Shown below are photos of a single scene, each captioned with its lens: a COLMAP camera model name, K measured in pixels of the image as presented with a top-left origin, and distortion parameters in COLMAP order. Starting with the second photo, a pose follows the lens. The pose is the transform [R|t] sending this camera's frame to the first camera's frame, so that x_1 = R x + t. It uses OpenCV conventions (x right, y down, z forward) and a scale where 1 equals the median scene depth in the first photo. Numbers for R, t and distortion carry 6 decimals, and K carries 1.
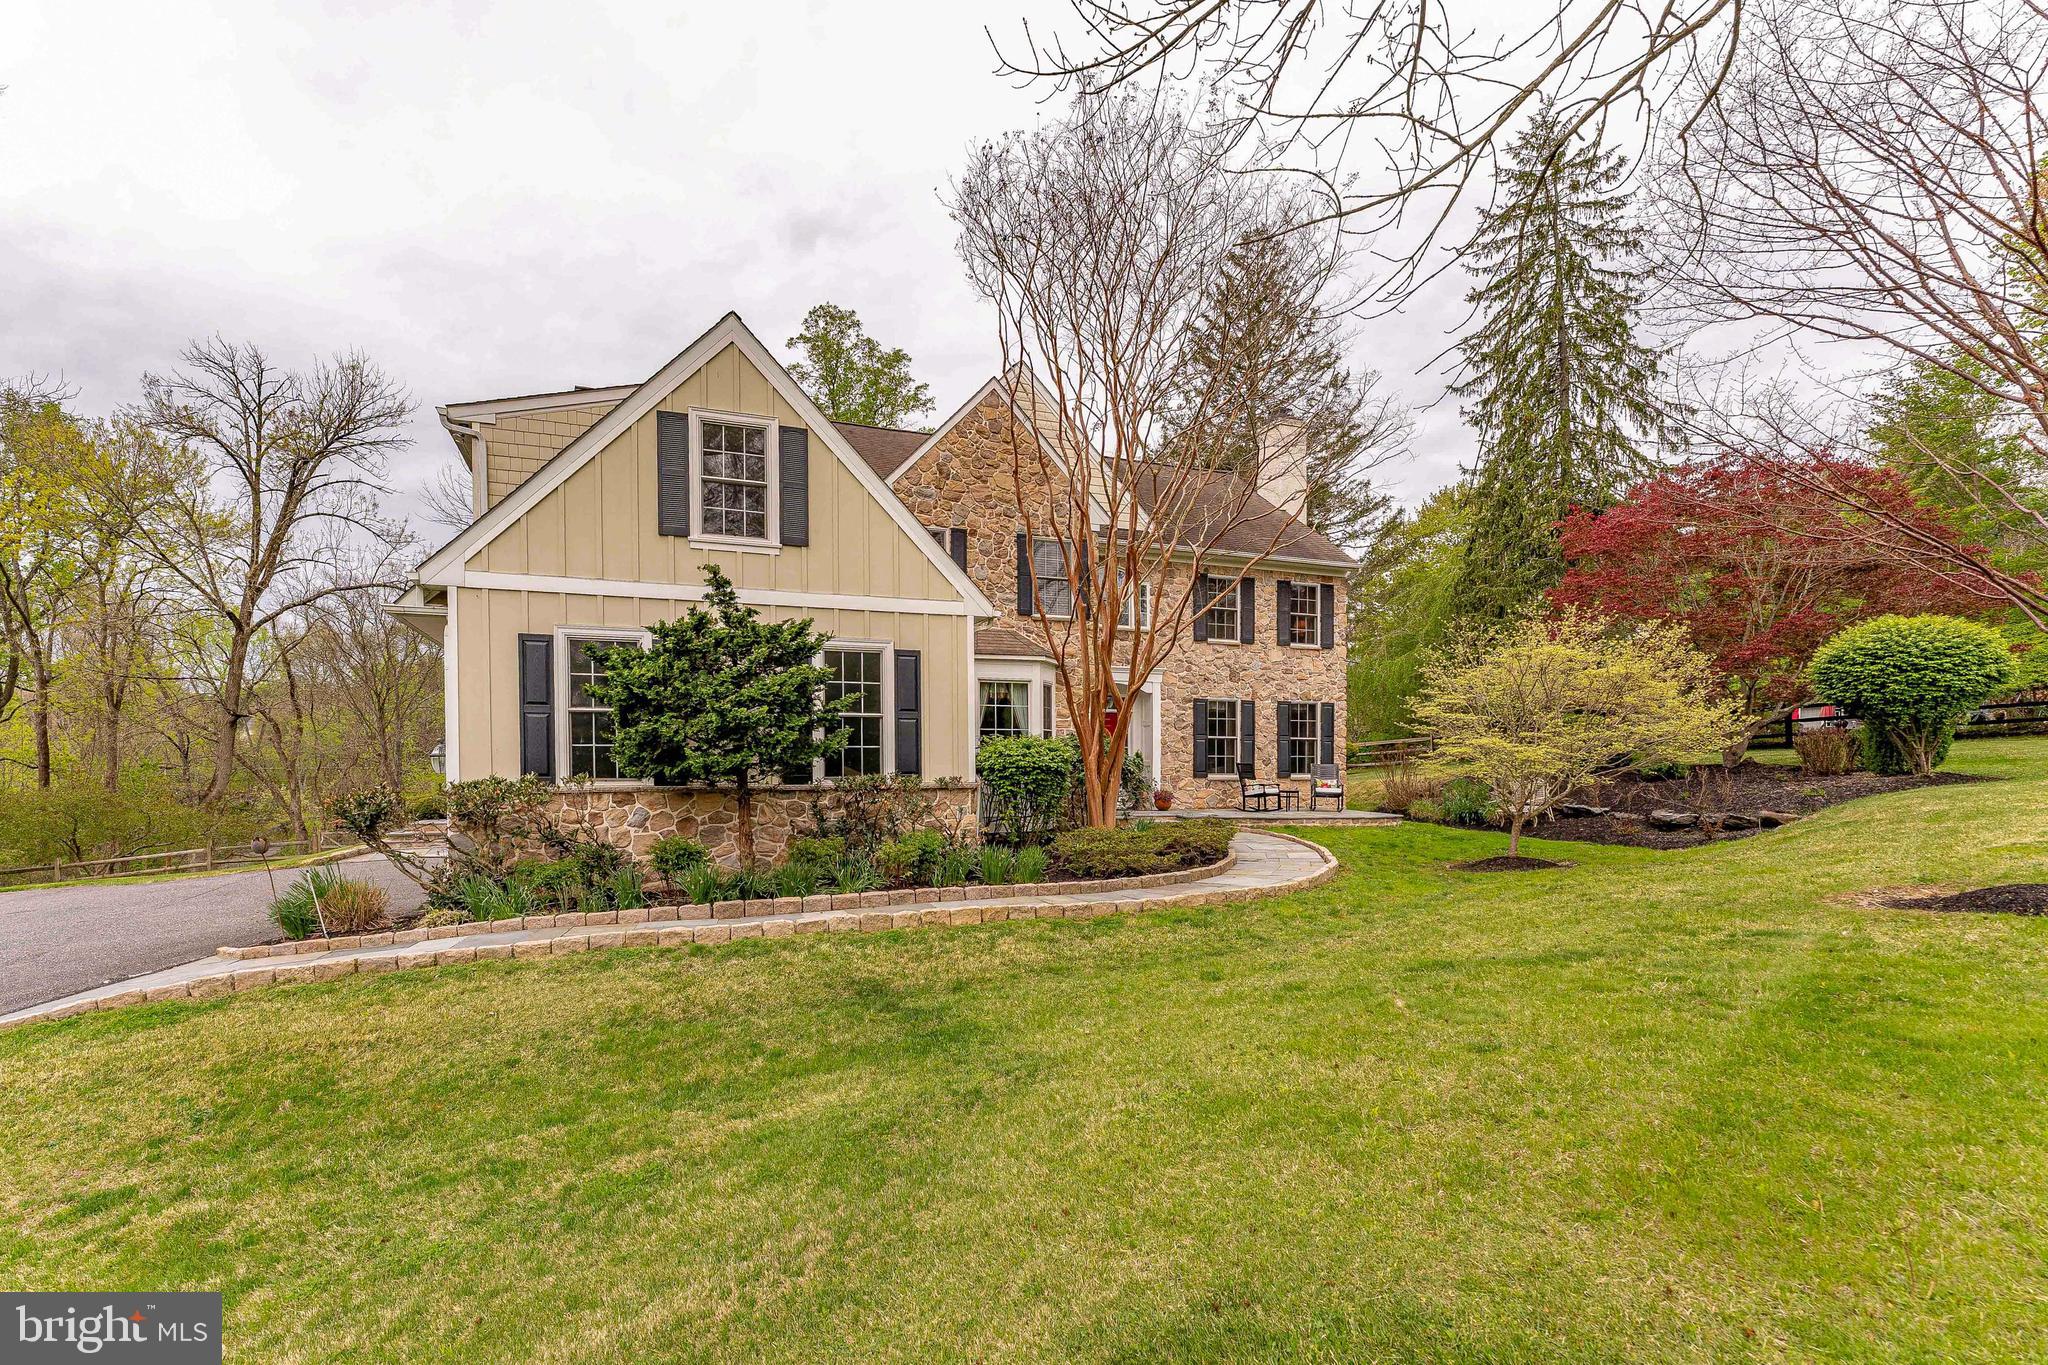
lens RADIAL K [[891.8, 0, 990.6], [0, 891.8, 777.2], [0, 0, 1]] dist [-0.001625, -0.000234]
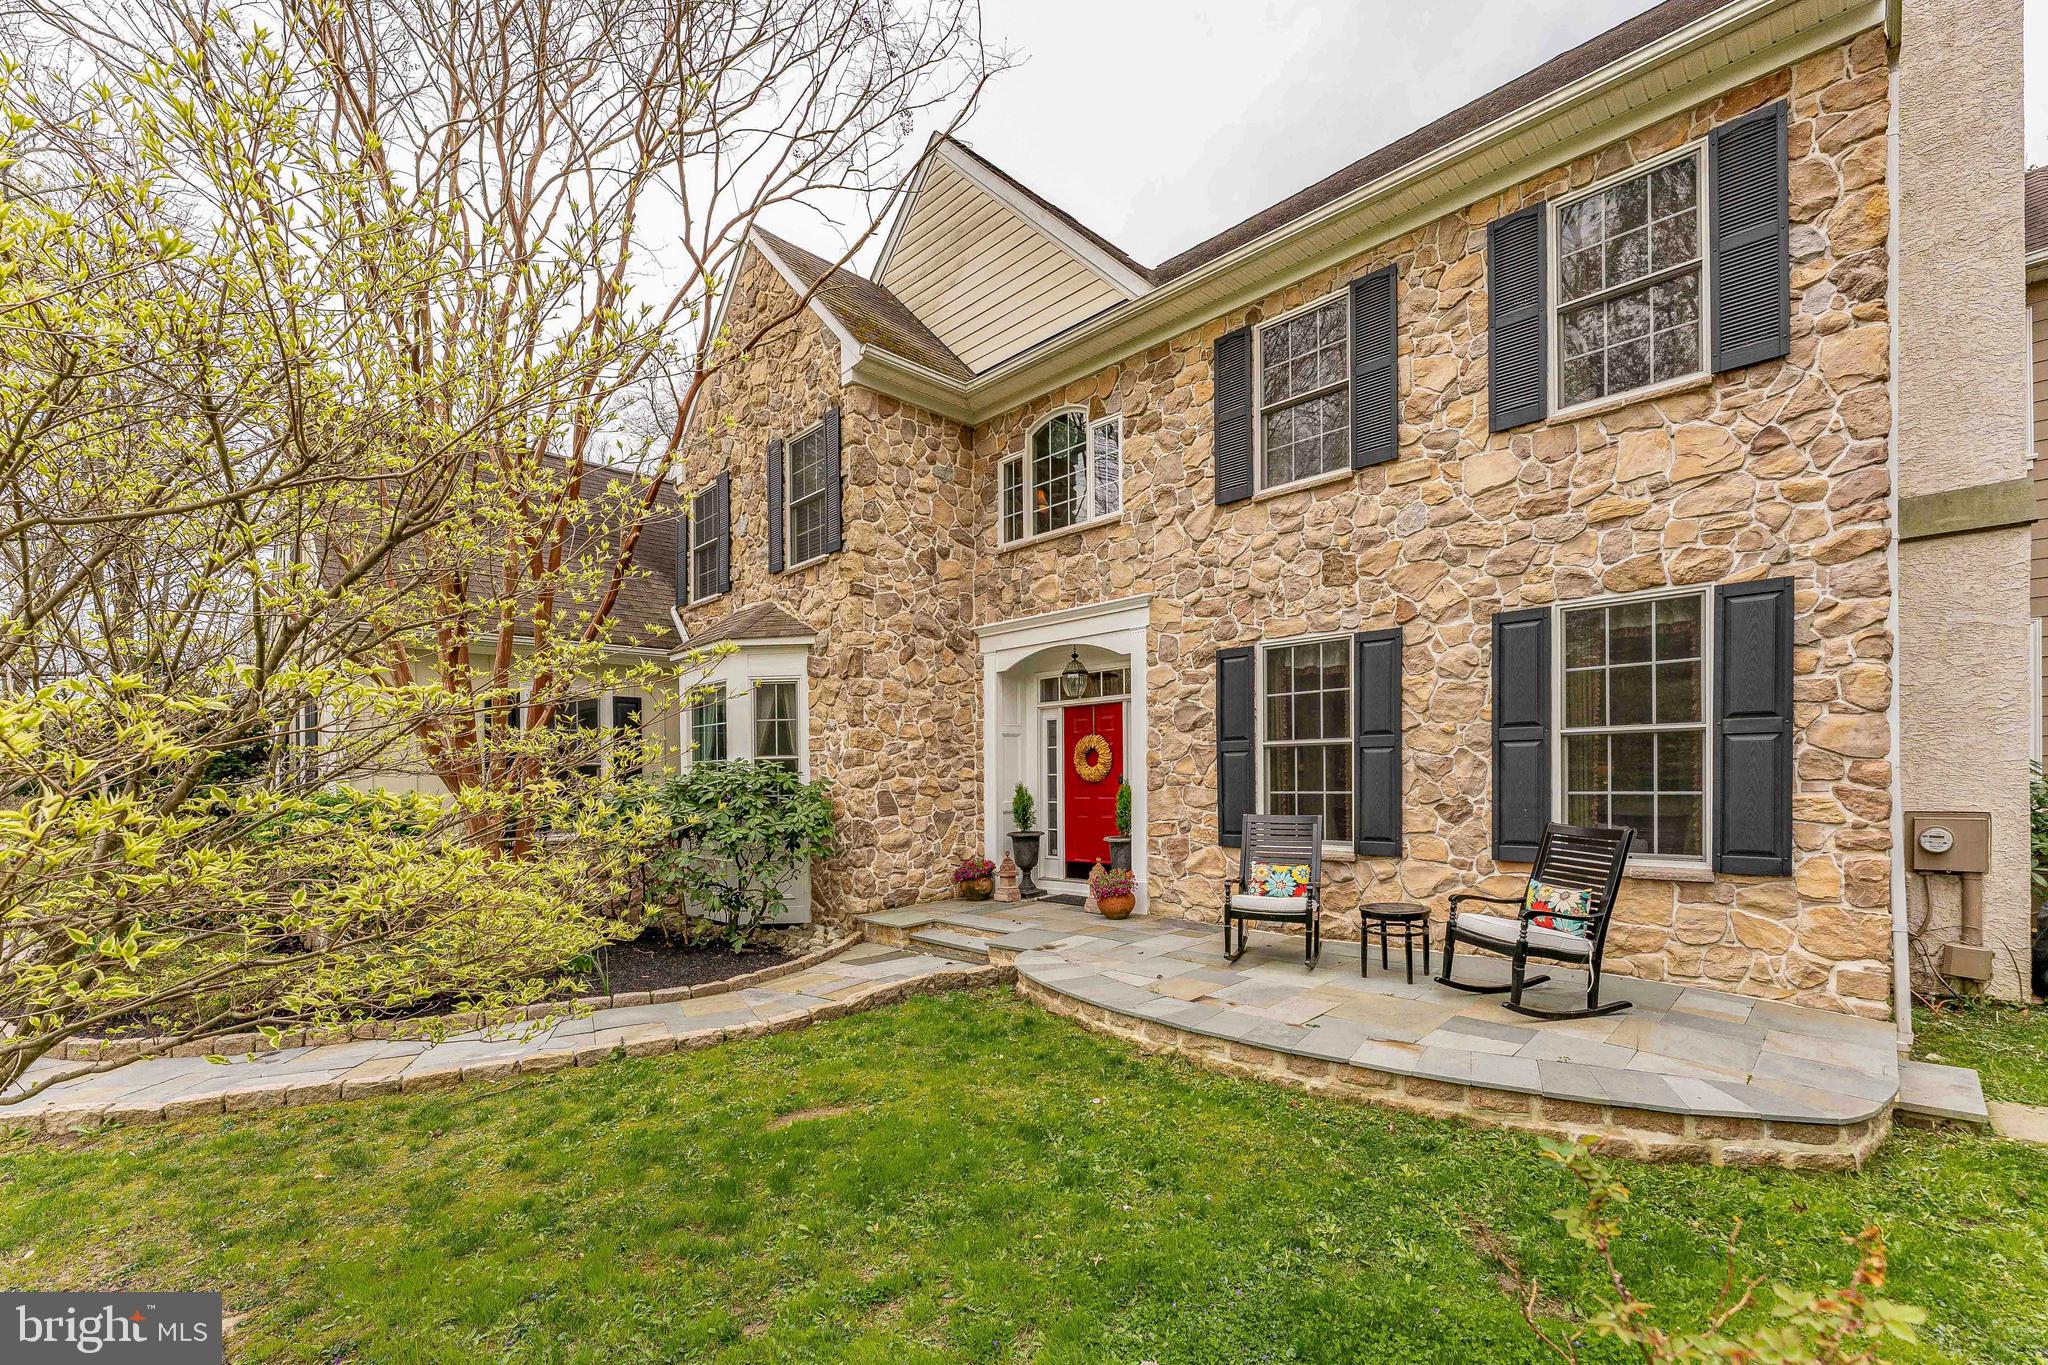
lens RADIAL K [[891.8, 0, 990.6], [0, 891.8, 777.2], [0, 0, 1]] dist [-0.001625, -0.000234]
pose [[0.399740, -0.005261, -0.916613, 0.545020], [0.007650, 0.999968, -0.002403, -0.030252], [0.916597, -0.006051, 0.399767, 0.729503]]
